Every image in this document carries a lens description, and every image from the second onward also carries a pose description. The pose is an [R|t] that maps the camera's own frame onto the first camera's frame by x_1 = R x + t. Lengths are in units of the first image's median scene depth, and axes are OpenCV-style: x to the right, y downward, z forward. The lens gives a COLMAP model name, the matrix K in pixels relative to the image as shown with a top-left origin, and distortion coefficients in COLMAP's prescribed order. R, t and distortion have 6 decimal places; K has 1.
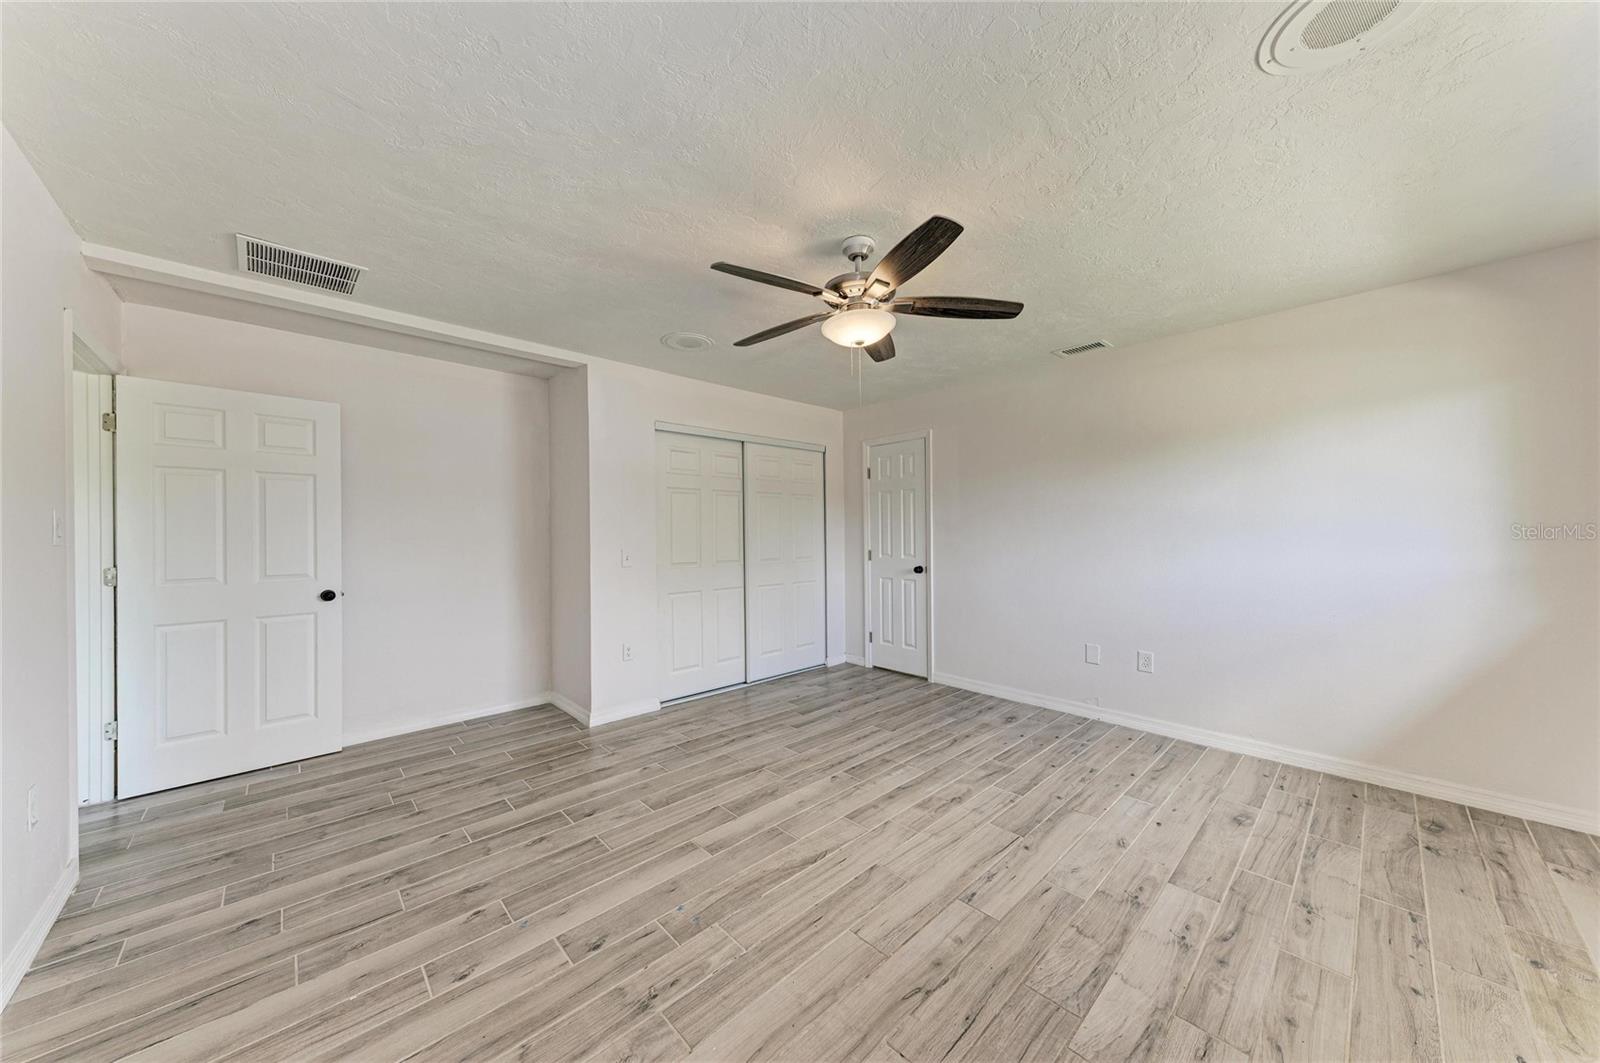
lens RADIAL K [[541.5, 0, 803.2], [0, 541.5, 534.1], [0, 0, 1]] dist [0.019515, -0.004560]
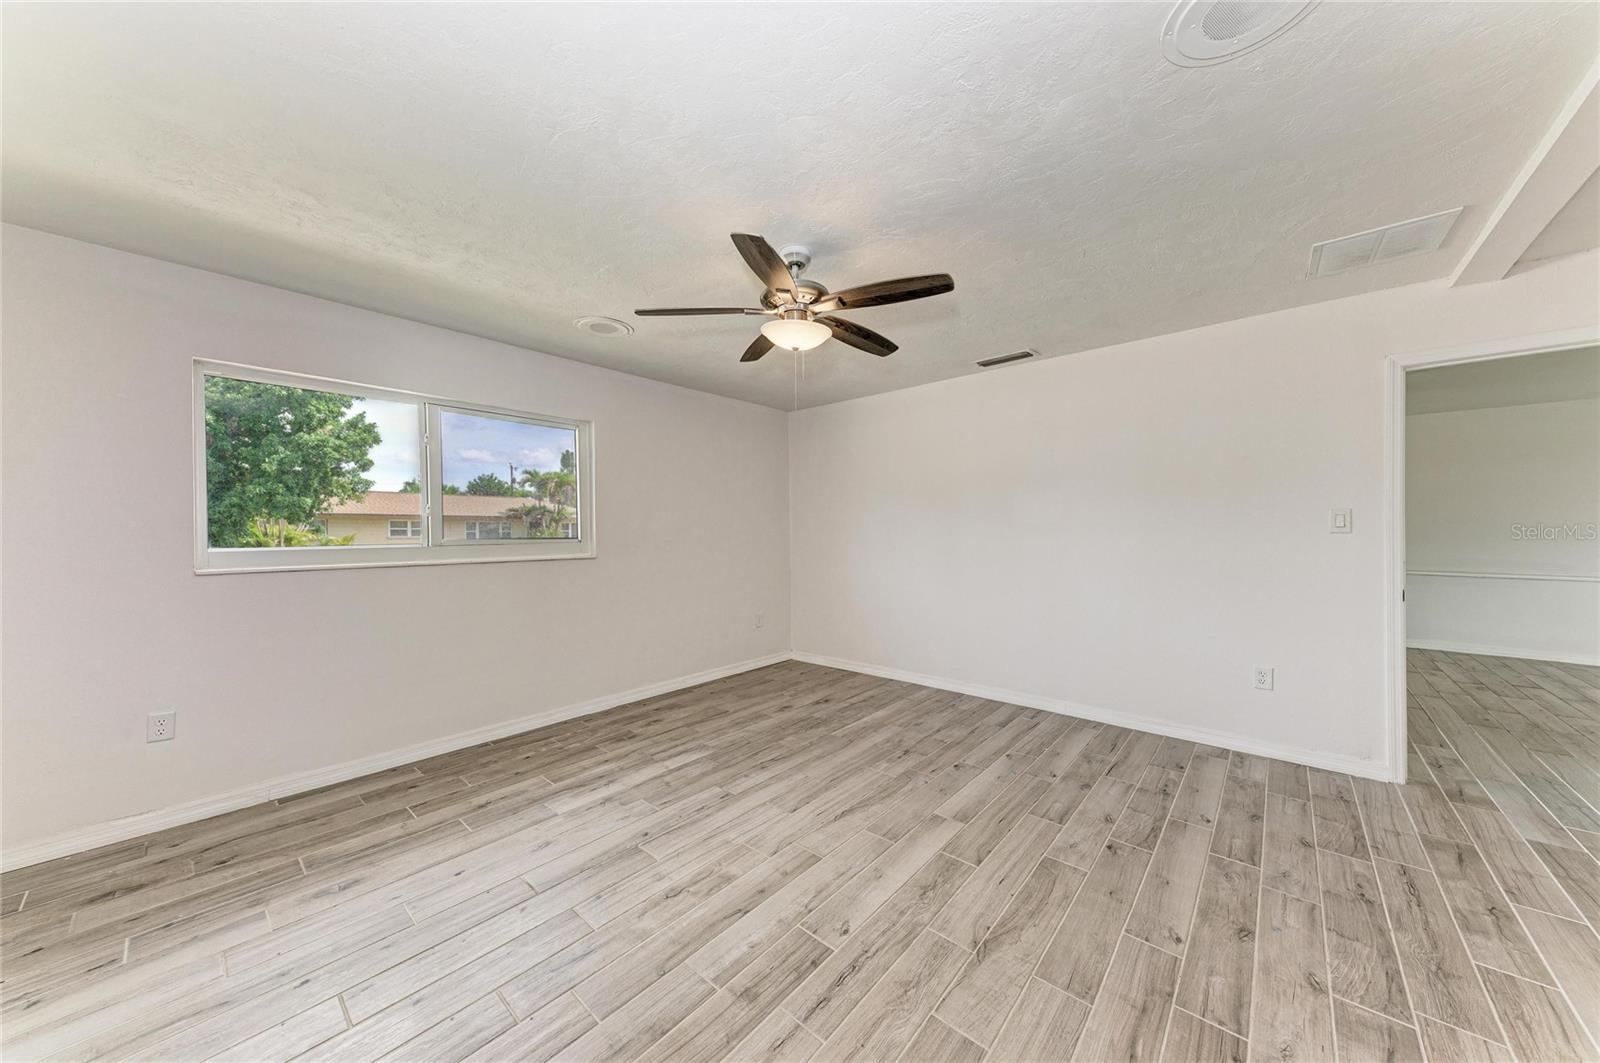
lens RADIAL K [[541.5, 0, 803.0], [0, 541.5, 531.5], [0, 0, 1]] dist [0.019515, -0.004560]
pose [[-0.995587, 0.012248, -0.093043, 0.162274], [0.011832, 0.999917, 0.005014, -0.004832], [0.093097, 0.003891, -0.995649, 1.676365]]
